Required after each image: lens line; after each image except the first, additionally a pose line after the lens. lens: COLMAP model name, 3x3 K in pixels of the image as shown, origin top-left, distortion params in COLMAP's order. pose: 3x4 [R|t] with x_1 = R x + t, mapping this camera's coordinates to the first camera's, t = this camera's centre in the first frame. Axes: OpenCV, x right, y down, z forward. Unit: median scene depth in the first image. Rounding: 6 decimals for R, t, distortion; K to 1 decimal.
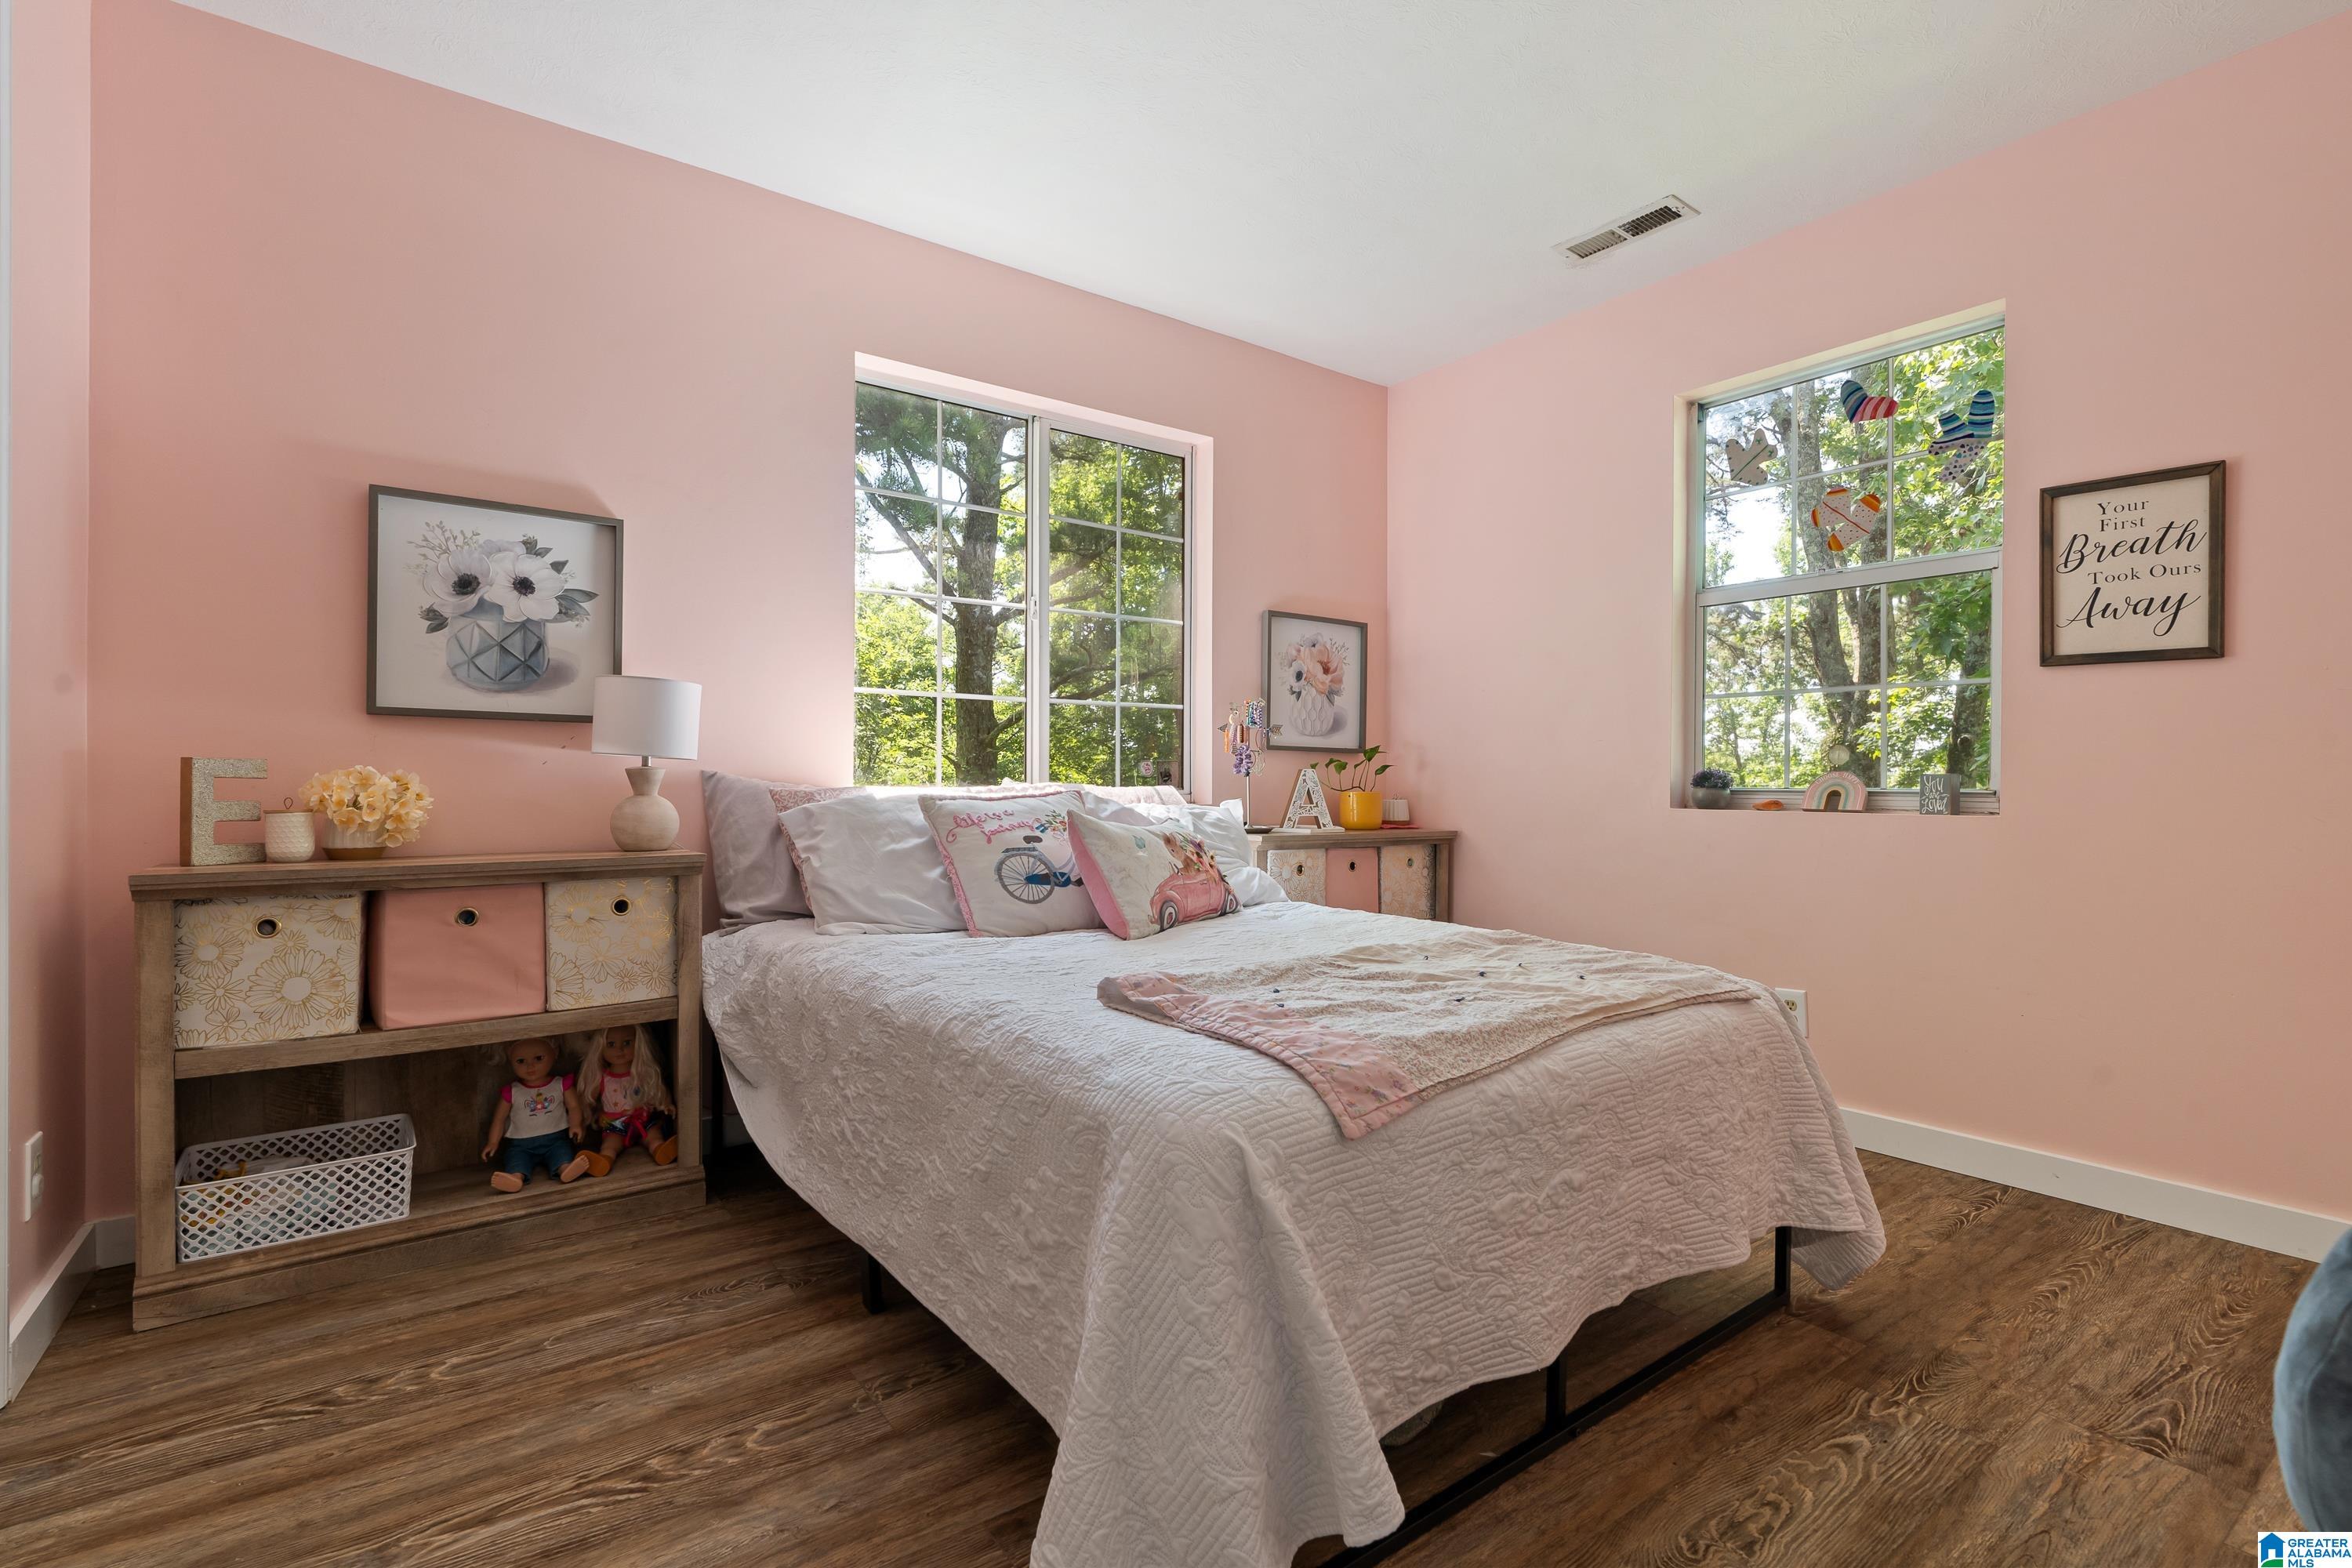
lens RADIAL K [[1066.9, 0, 1191.7], [0, 1066.9, 780.9], [0, 0, 1]] dist [-0.000047, 0.000223]
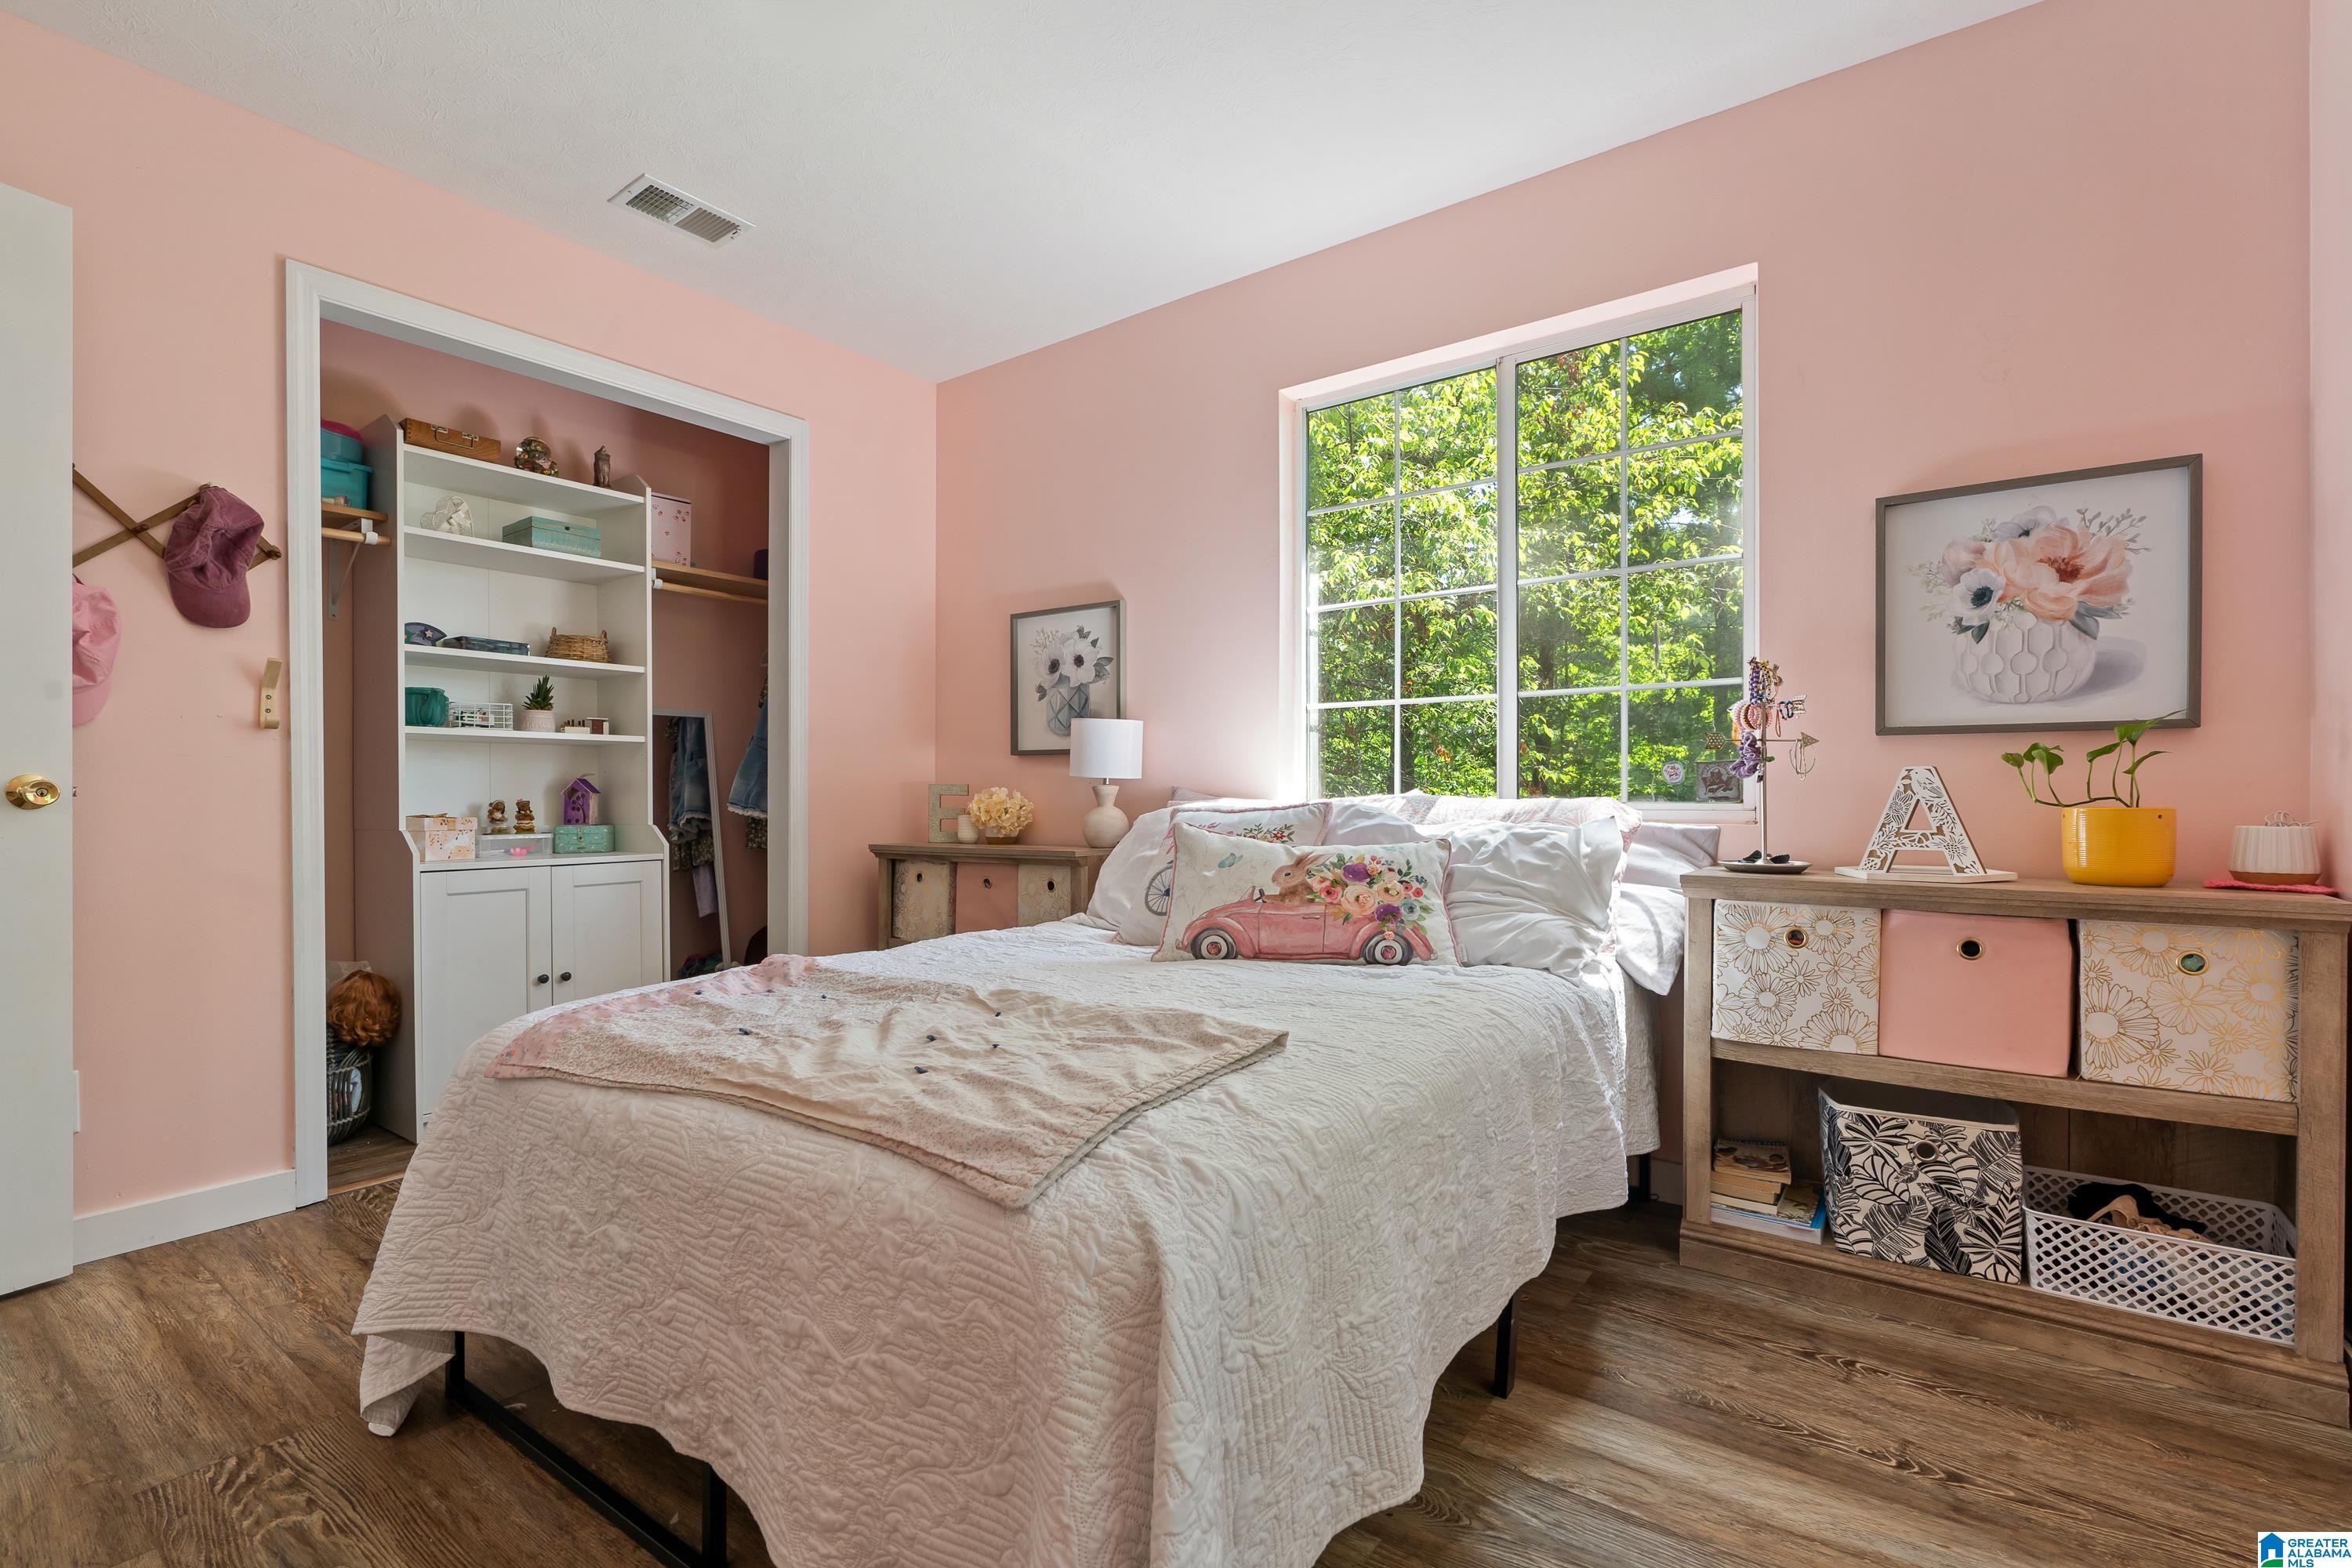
lens RADIAL K [[1066.9, 0, 1187.3], [0, 1066.9, 796.7], [0, 0, 1]] dist [-0.000047, 0.000223]
pose [[0.300027, -0.005750, -0.953913, 0.787992], [0.004085, 0.999980, -0.004743, 0.008561], [0.953922, -0.002474, 0.300045, 0.700425]]
